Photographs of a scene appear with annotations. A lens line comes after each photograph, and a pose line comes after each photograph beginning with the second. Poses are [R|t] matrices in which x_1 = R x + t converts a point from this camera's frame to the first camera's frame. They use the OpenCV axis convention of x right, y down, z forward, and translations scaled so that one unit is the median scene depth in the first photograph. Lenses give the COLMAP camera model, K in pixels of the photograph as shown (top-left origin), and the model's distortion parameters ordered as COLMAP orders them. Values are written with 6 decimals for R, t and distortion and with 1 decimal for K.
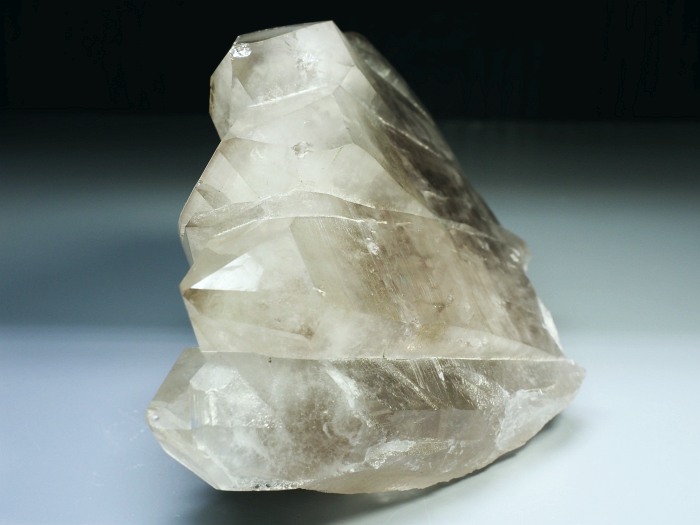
lens RADIAL K [[1130.3, 0, 350.6], [0, 1130.3, 262.3], [0, 0, 1]] dist [-0.020648, 0.000000]
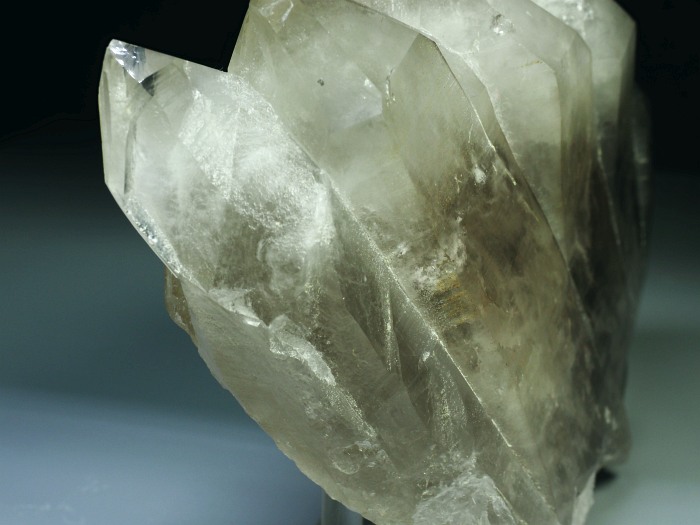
lens RADIAL K [[1130.3, 0, 349.4], [0, 1130.3, 262.2], [0, 0, 1]] dist [-0.020648, 0.000000]
pose [[0.691629, 0.664931, -0.281986, 0.233984], [-0.715869, 0.682904, -0.145510, 0.221510], [0.095815, 0.302505, 0.948320, 0.302838]]
